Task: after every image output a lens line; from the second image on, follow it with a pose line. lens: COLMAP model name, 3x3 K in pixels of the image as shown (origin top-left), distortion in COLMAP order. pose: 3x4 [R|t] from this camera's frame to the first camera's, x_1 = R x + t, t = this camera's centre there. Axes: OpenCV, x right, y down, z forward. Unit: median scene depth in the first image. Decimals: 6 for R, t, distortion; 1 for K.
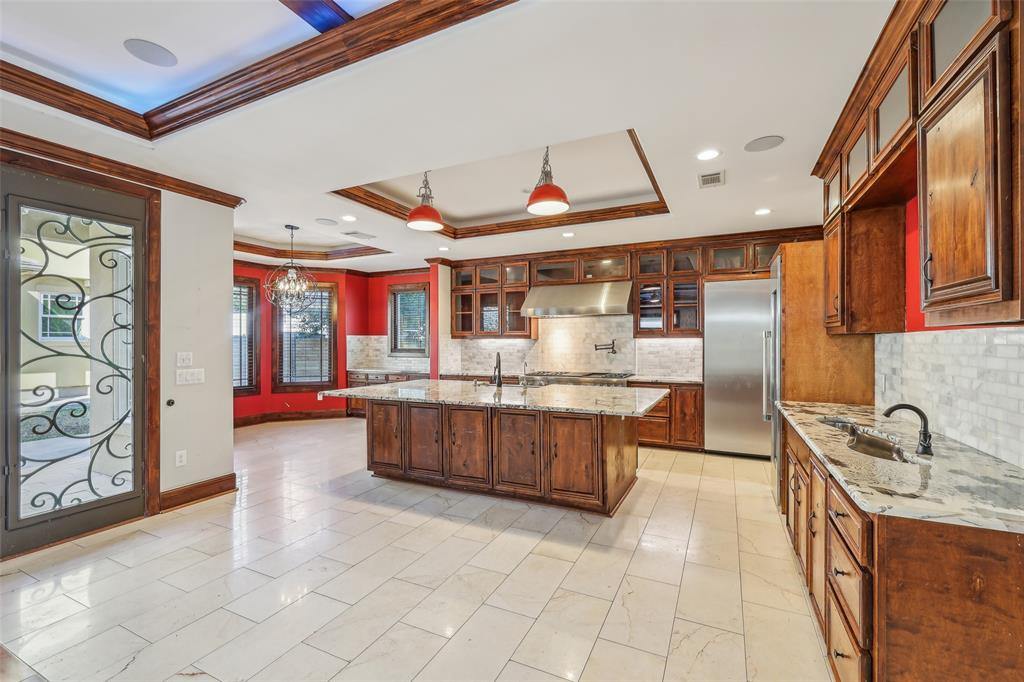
lens RADIAL K [[435.7, 0, 512.0], [0, 435.7, 341.0], [0, 0, 1]] dist [-0.000644, -0.000289]
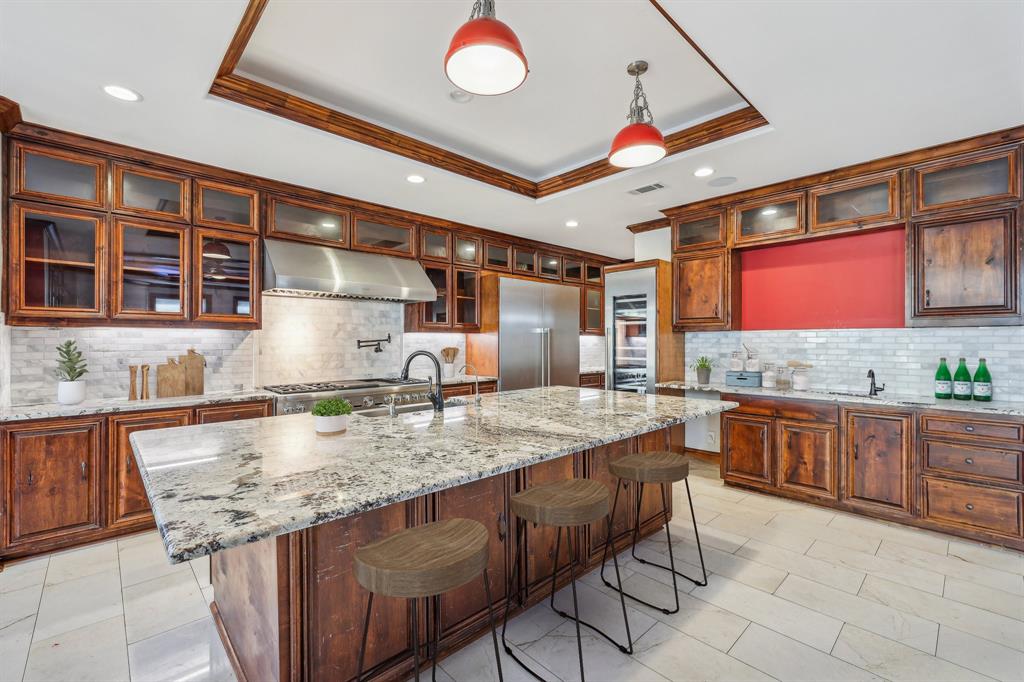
lens RADIAL K [[435.7, 0, 512.0], [0, 435.7, 341.0], [0, 0, 1]] dist [-0.000644, -0.000289]
pose [[0.343086, 0.003930, 0.939296, -0.381062], [-0.001880, 0.999992, -0.003497, 0.011414], [-0.939302, -0.000566, 0.343091, 0.512879]]
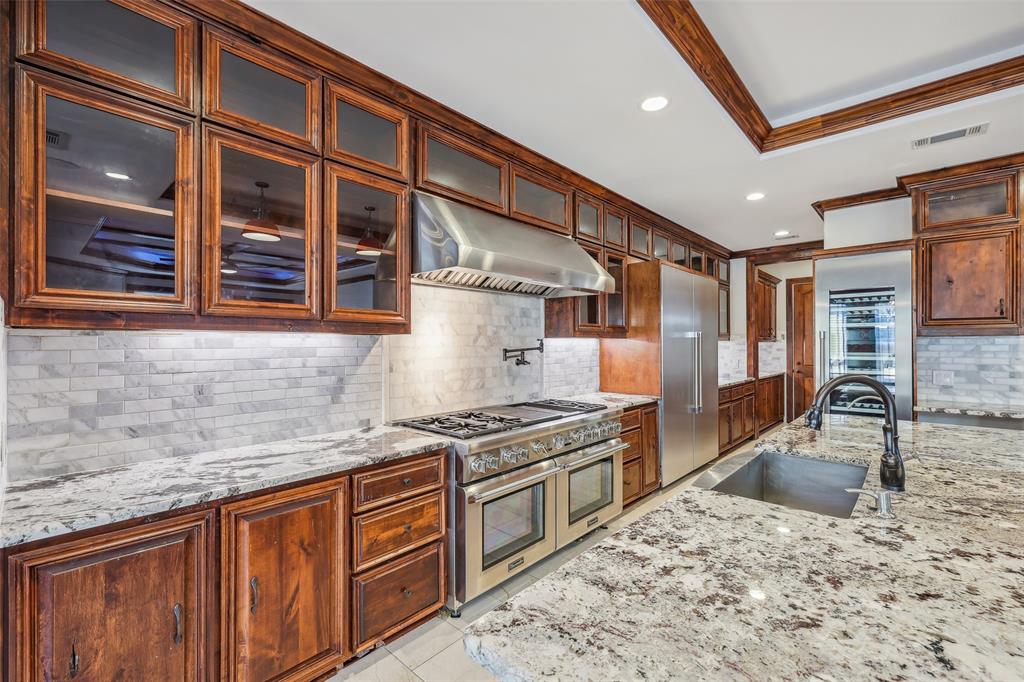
lens RADIAL K [[437.1, 0, 513.3], [0, 437.1, 343.9], [0, 0, 1]] dist [-0.001340, -0.000190]
pose [[0.276916, 0.004946, 0.960882, -0.282518], [0.000634, 0.999986, -0.005330, 0.005069], [-0.960894, 0.002085, 0.276908, 0.836447]]
